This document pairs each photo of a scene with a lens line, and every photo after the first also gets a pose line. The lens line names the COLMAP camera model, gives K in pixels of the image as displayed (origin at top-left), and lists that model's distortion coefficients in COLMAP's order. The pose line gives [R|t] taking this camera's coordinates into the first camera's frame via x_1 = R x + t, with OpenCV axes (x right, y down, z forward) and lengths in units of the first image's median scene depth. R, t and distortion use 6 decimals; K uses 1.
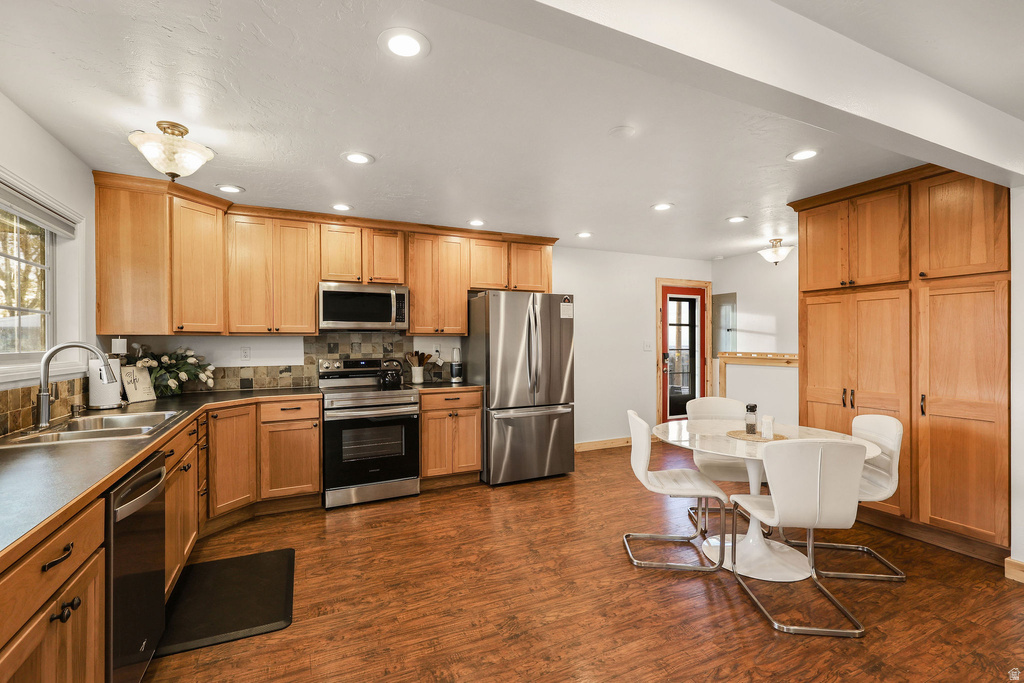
lens RADIAL K [[444.7, 0, 494.8], [0, 444.7, 341.4], [0, 0, 1]] dist [-0.014760, -0.000317]
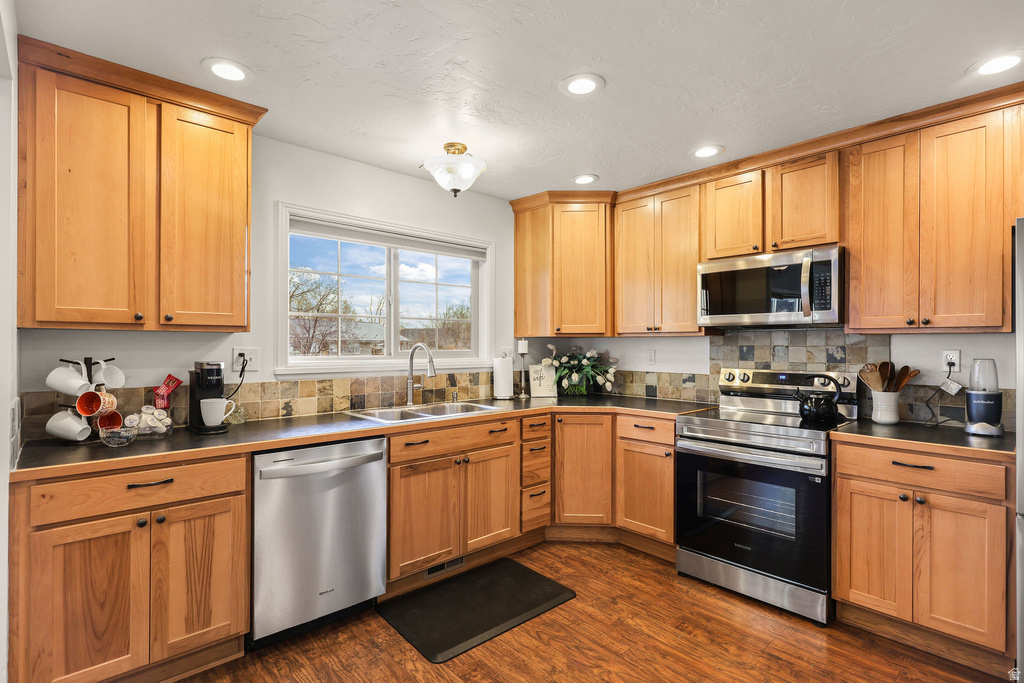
lens RADIAL K [[482.7, 0, 511.6], [0, 482.7, 342.1], [0, 0, 1]] dist [-0.004956, 0.000097]
pose [[0.309925, 0.001118, -0.950760, 0.271698], [-0.002396, 0.999997, 0.000395, -0.001721], [0.950758, 0.002156, 0.309927, 0.454205]]
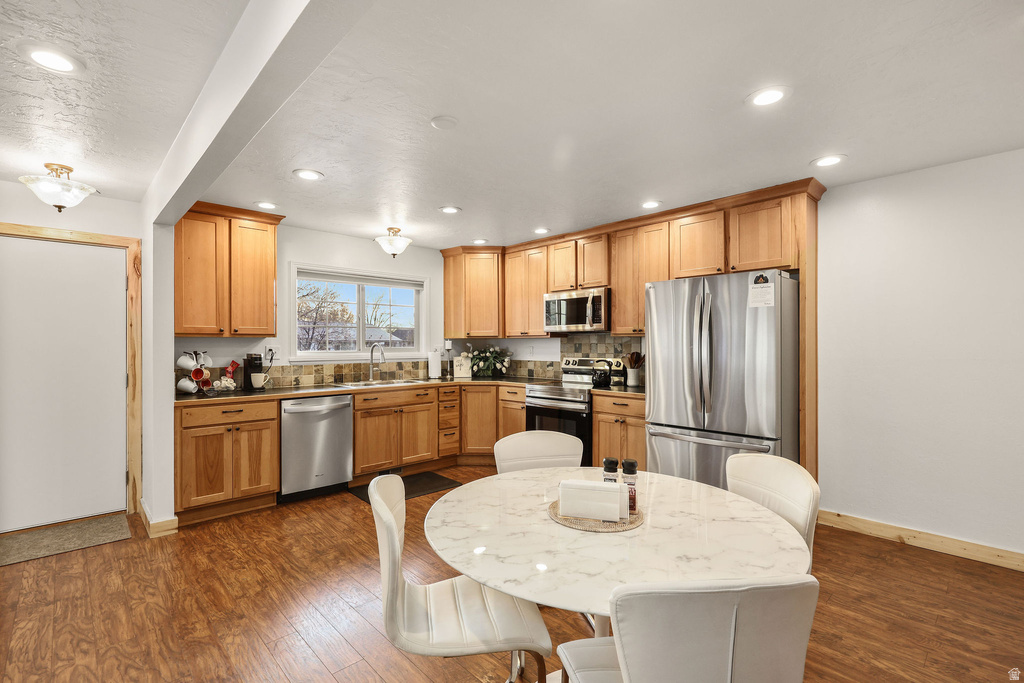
lens RADIAL K [[444.7, 0, 509.5], [0, 444.7, 343.0], [0, 0, 1]] dist [-0.014760, -0.000317]
pose [[0.336145, 0.003115, -0.941805, 0.734135], [0.002336, 0.999989, 0.004141, -0.003244], [0.941807, -0.003592, 0.336134, 0.491819]]
